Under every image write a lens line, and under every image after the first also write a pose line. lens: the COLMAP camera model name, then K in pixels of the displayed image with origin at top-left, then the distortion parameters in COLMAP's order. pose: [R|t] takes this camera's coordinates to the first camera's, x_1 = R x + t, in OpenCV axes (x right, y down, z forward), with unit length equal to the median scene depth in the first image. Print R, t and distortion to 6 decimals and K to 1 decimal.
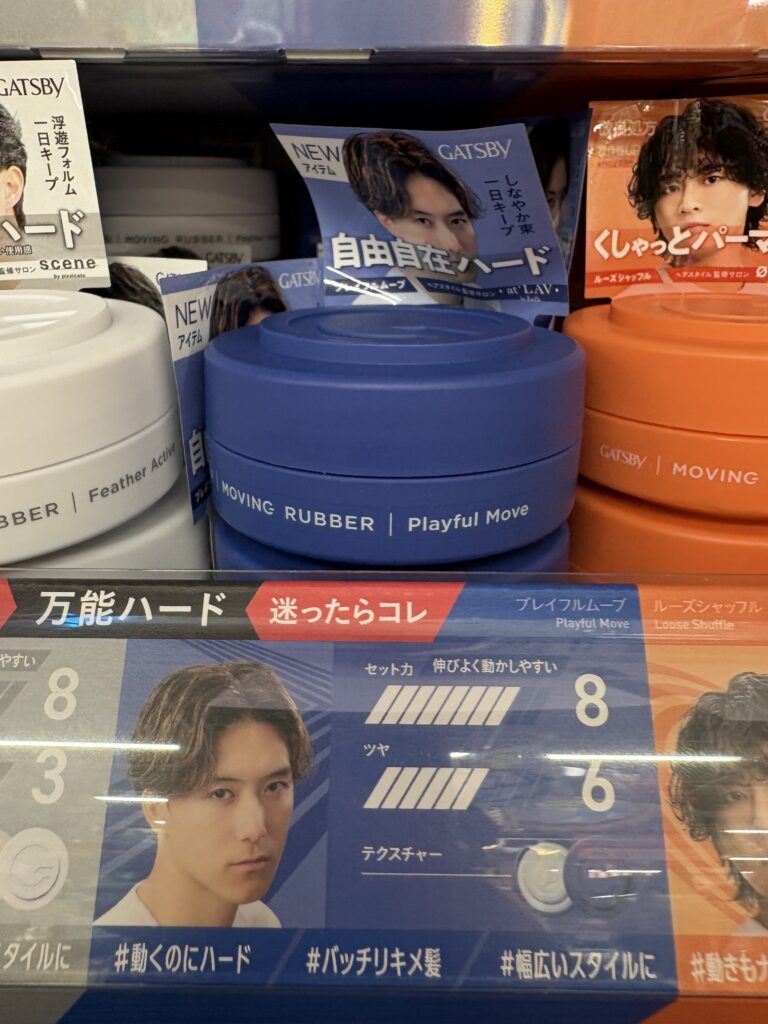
lens RADIAL K [[804.1, 0, 381.2], [0, 804.1, 457.7], [0, 0, 1]] dist [-0.007619, 0.006930]
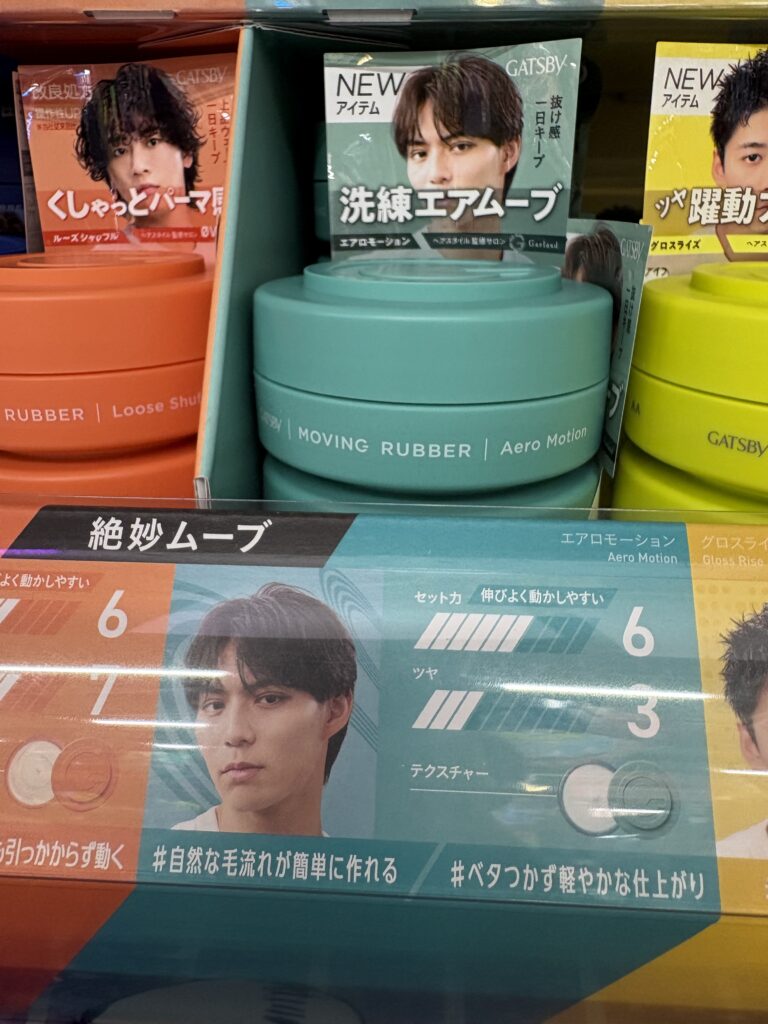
lens RADIAL K [[804.1, 0, 381.2], [0, 804.1, 457.7], [0, 0, 1]] dist [-0.007619, 0.006930]
pose [[0.999227, 0.017051, -0.035425, 0.864687], [-0.016872, 0.999843, 0.005329, 0.059119], [0.035510, -0.004727, 0.999358, -0.034202]]
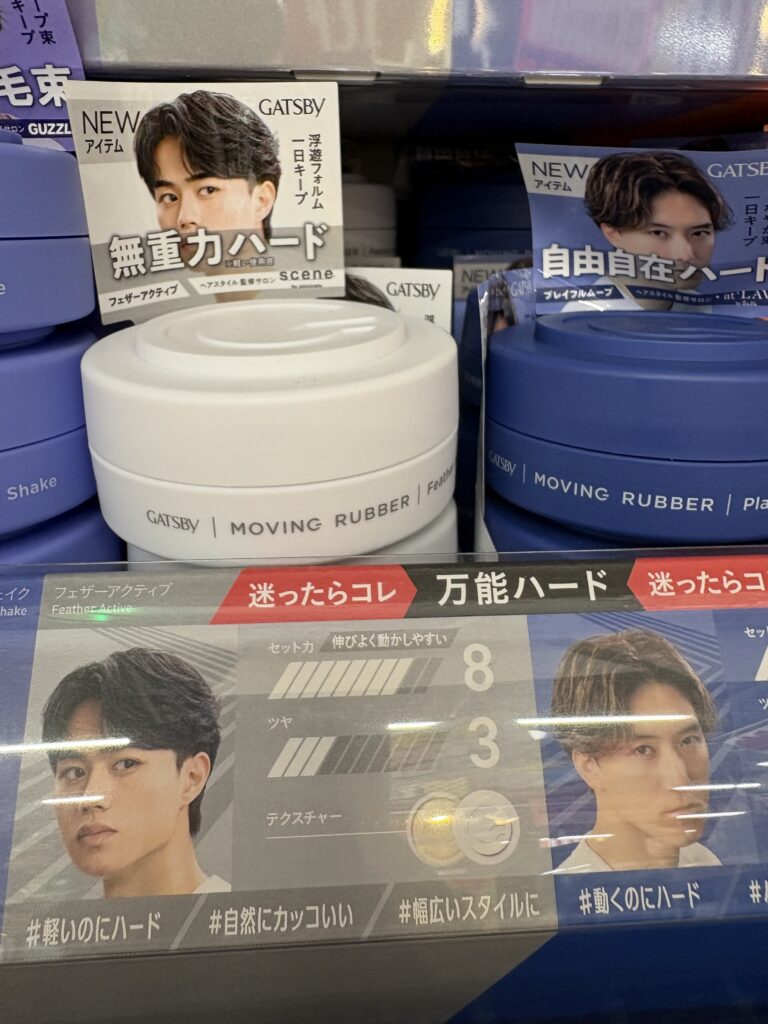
lens RADIAL K [[804.1, 0, 381.2], [0, 804.1, 457.7], [0, 0, 1]] dist [-0.007619, 0.006930]
pose [[0.996494, -0.024518, 0.079986, -0.400871], [0.026068, 0.999491, -0.018399, 0.019236], [-0.079494, 0.020419, 0.996626, -0.046605]]
